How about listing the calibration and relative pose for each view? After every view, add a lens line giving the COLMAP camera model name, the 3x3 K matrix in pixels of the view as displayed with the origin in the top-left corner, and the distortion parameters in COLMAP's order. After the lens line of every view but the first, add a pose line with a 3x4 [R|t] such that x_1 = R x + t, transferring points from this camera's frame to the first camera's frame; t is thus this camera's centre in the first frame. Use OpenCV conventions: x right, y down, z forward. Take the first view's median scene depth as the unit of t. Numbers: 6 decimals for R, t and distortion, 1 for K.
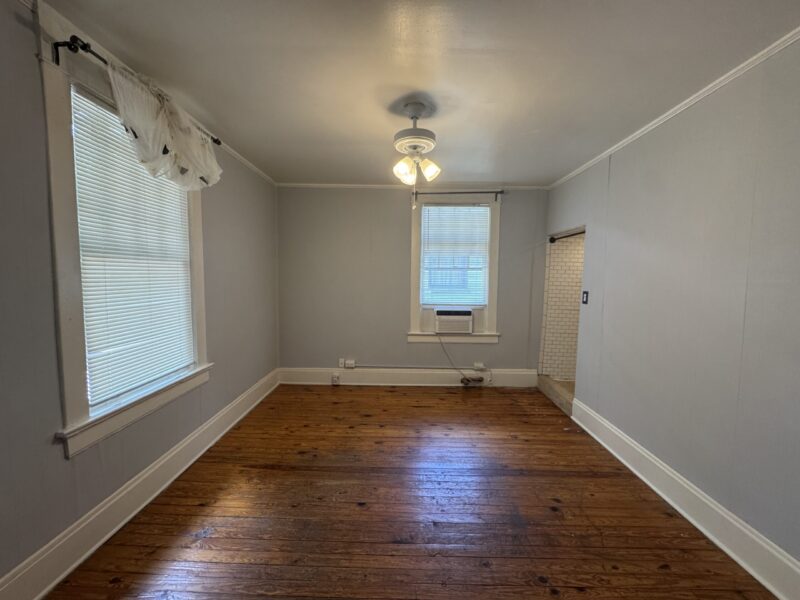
lens RADIAL K [[318.3, 0, 400.0], [0, 318.3, 300.0], [0, 0, 1]] dist [-0.000516, -0.000023]
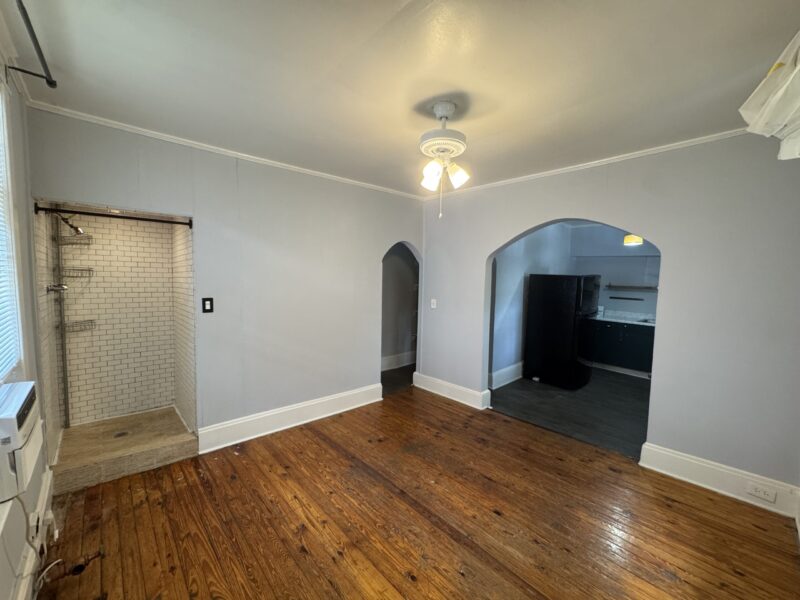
lens RADIAL K [[318.3, 0, 400.0], [0, 318.3, 300.0], [0, 0, 1]] dist [-0.000516, -0.000023]
pose [[-0.678811, -0.081044, 0.729827, -0.411350], [0.025857, 0.990636, 0.134056, -0.129022], [-0.733857, 0.109870, -0.670359, 1.258352]]
